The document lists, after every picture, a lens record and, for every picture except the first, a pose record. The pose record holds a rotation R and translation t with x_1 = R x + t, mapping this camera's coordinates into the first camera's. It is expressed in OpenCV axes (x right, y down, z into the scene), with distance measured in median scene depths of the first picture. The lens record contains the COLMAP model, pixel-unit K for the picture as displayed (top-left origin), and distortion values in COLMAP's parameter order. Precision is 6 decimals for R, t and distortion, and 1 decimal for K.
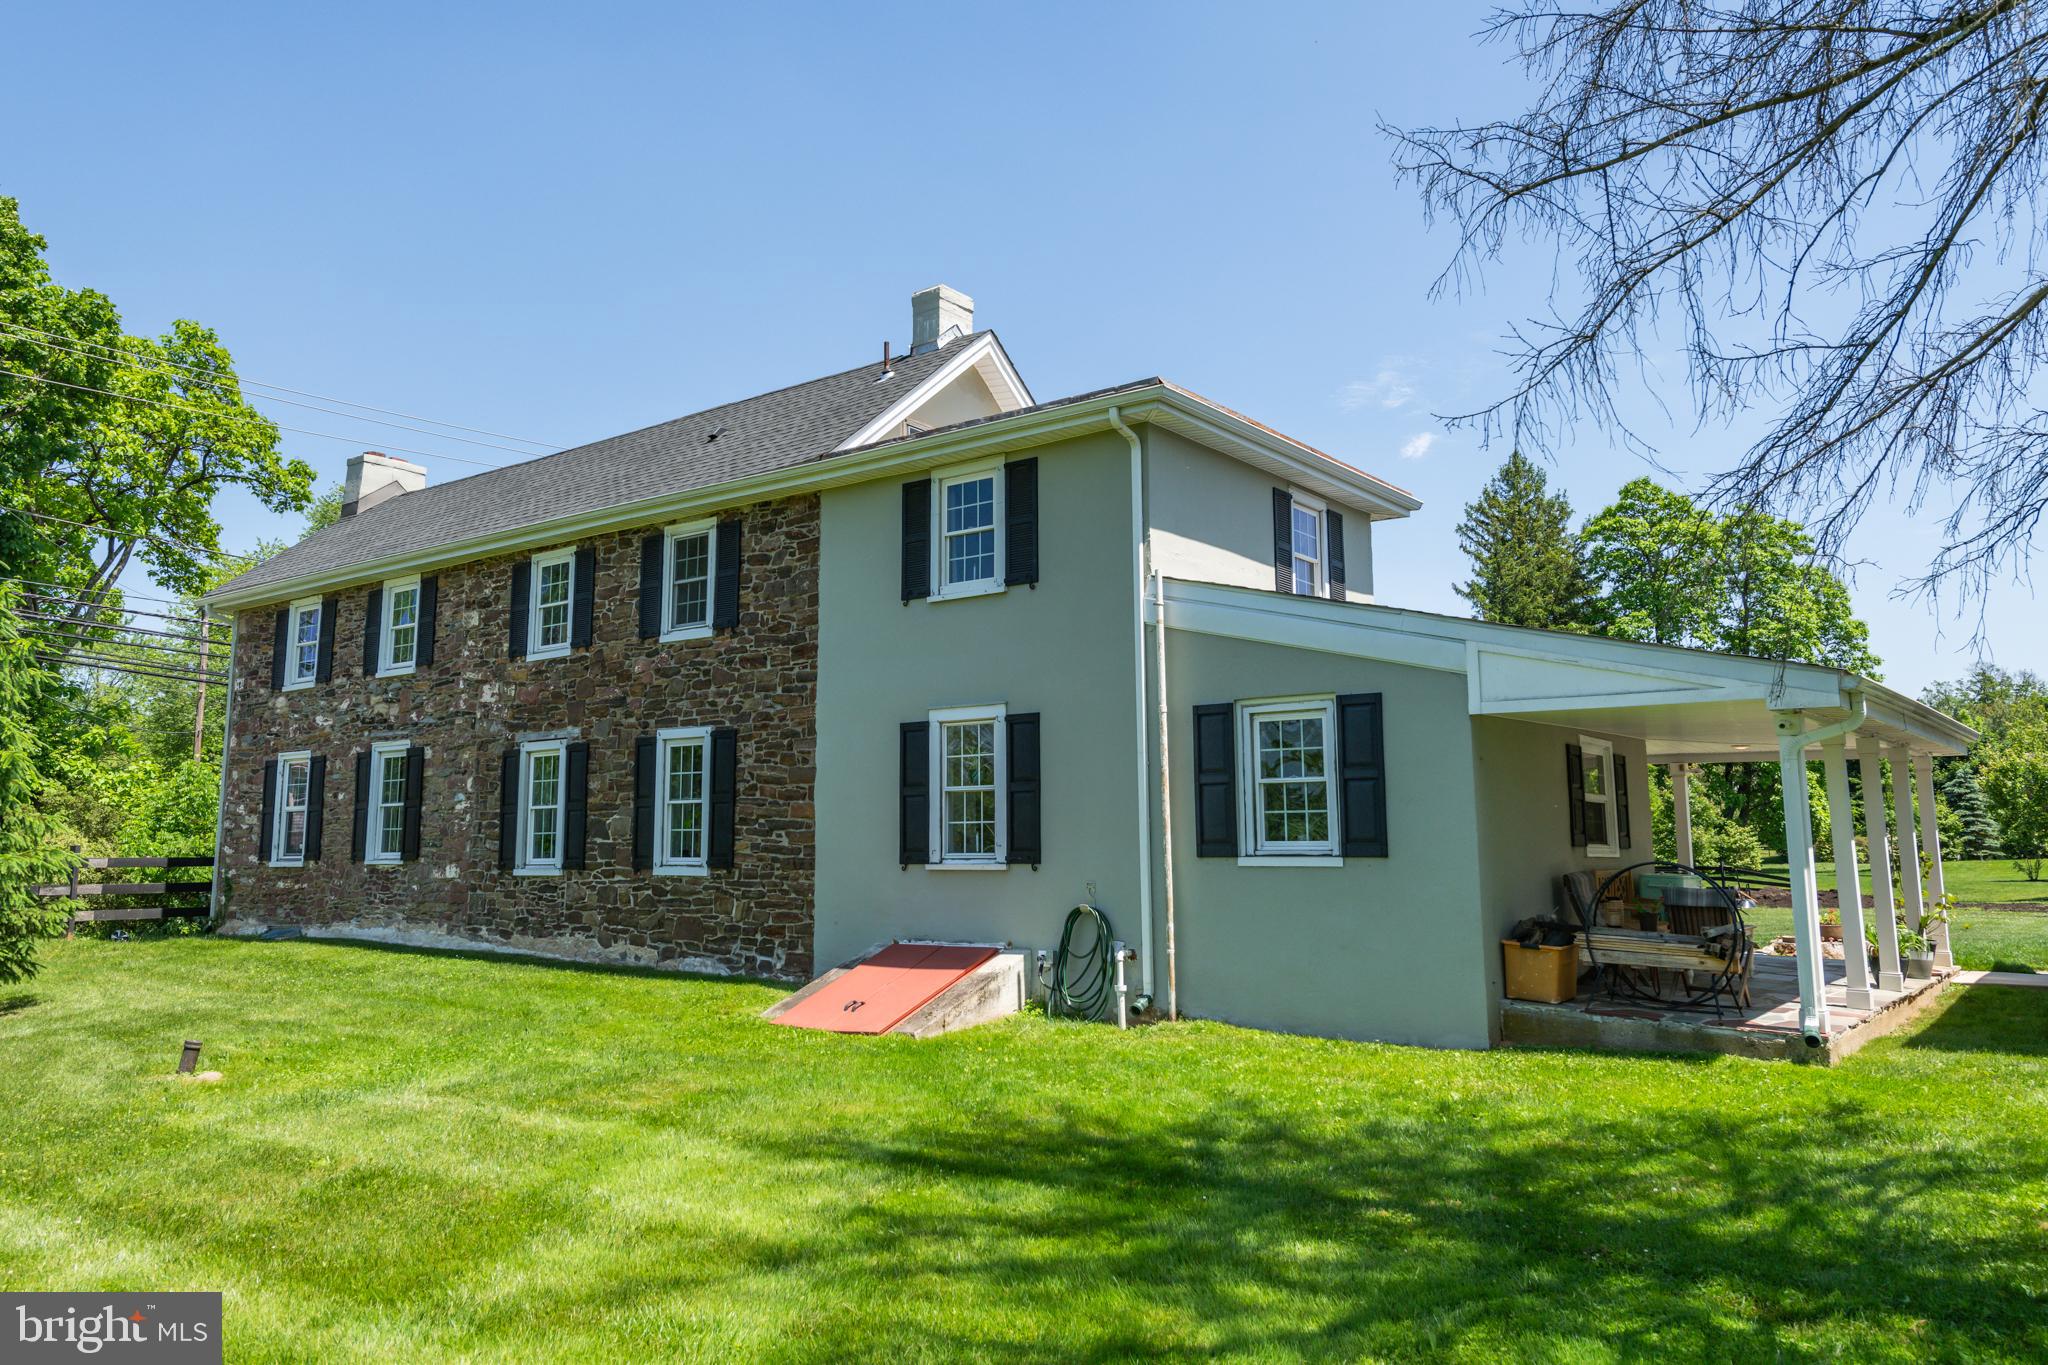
lens RADIAL K [[1414.4, 0, 1039.0], [0, 1414.4, 621.9], [0, 0, 1]] dist [-0.000091, 0.000098]
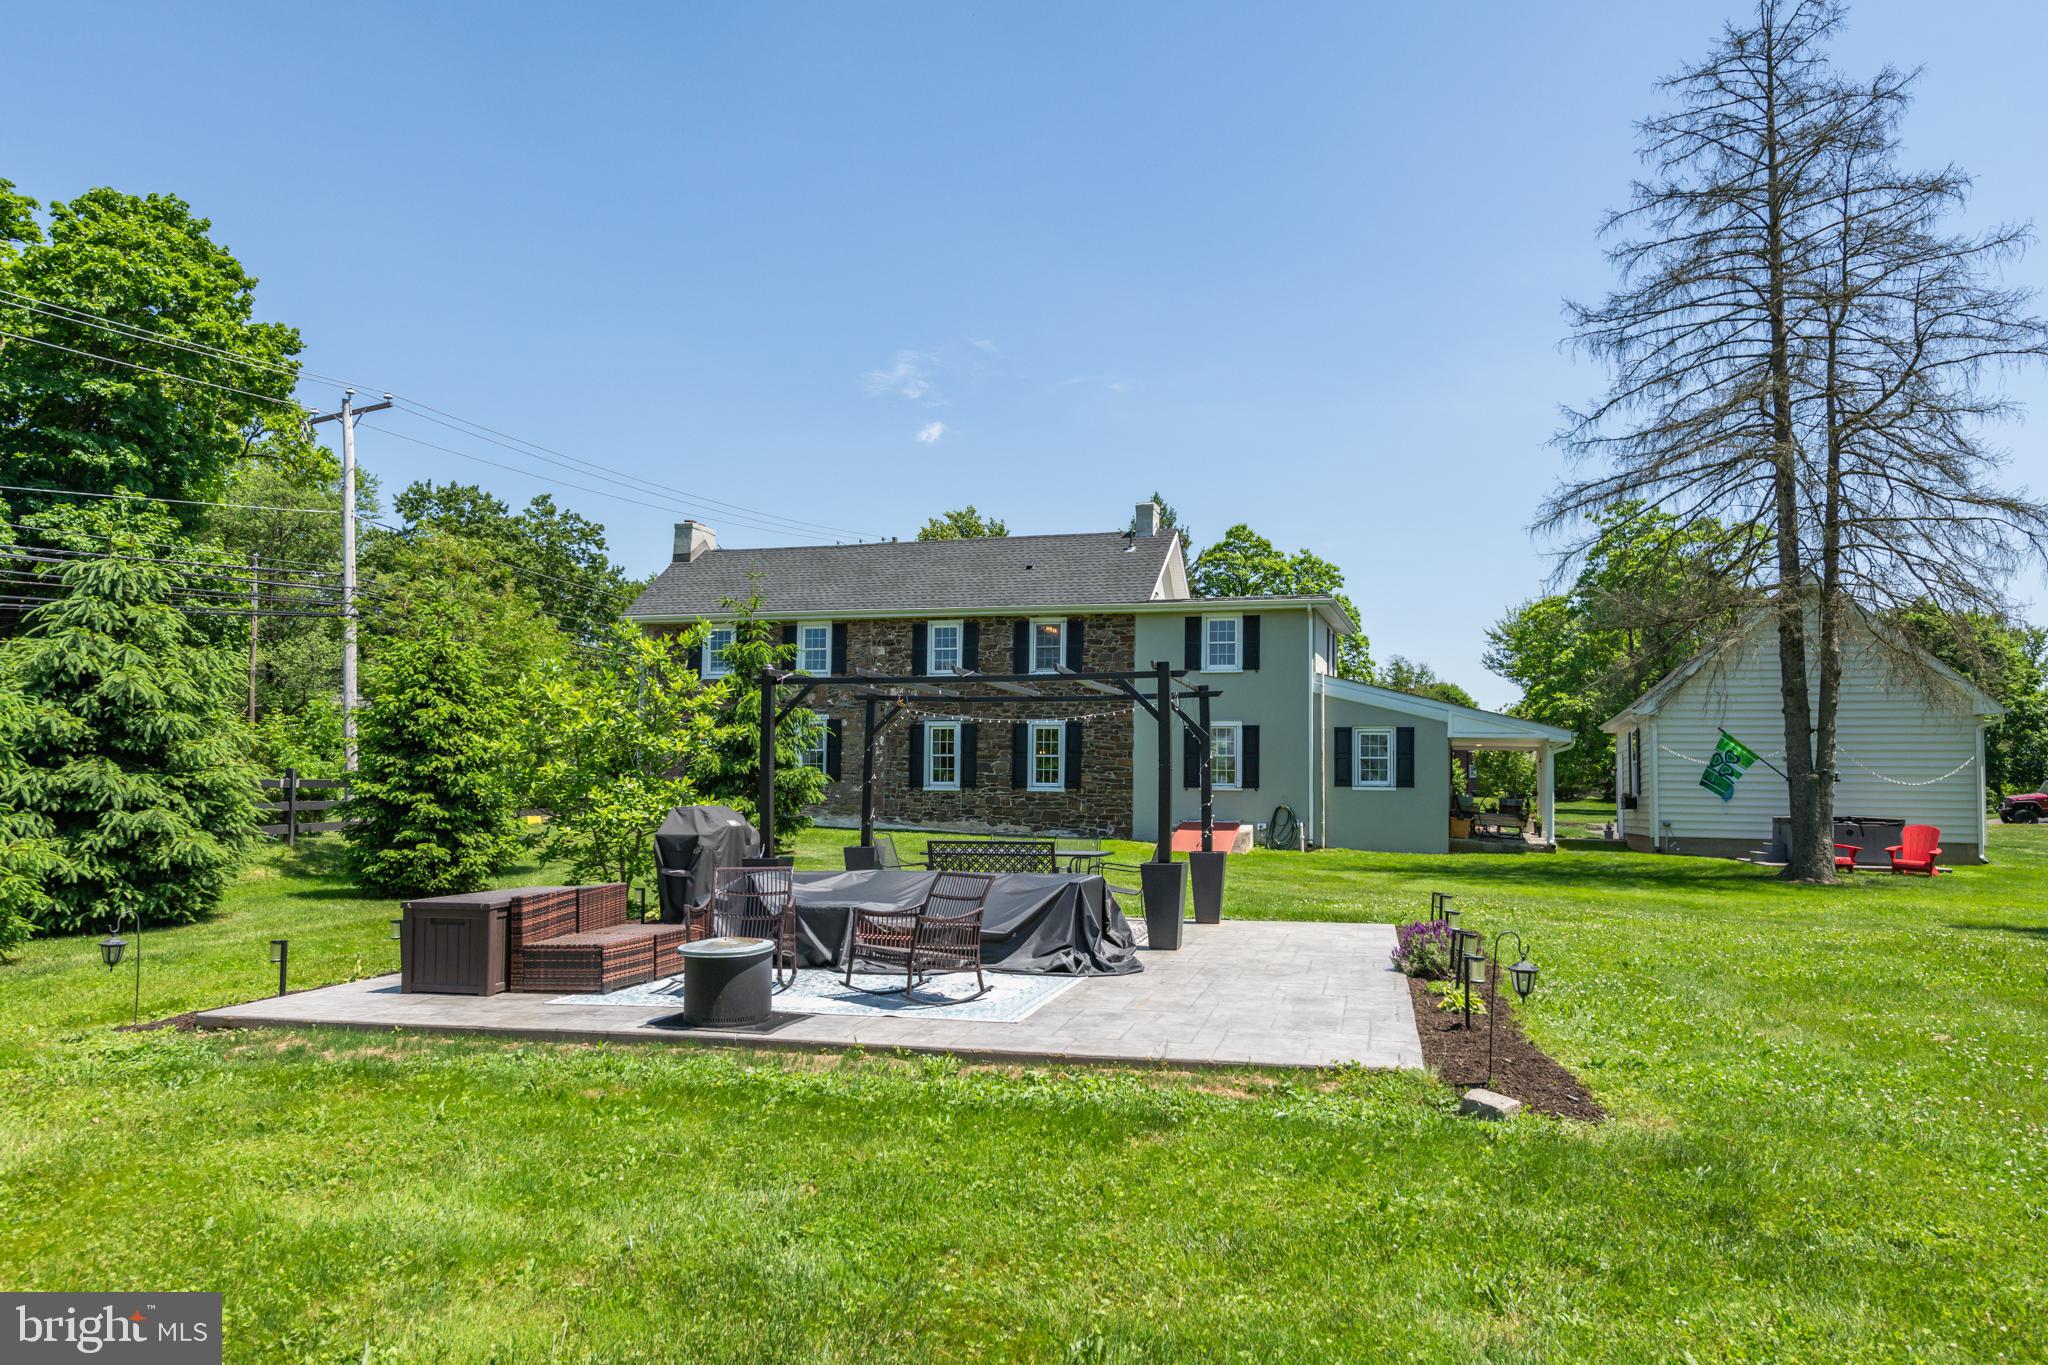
lens RADIAL K [[1414.4, 0, 1025.6], [0, 1414.4, 687.5], [0, 0, 1]] dist [-0.000091, 0.000098]
pose [[0.930485, 0.041766, 0.363941, -1.025284], [-0.075096, 0.994128, 0.077912, -0.128815], [-0.358550, -0.099826, 0.928158, -0.882821]]
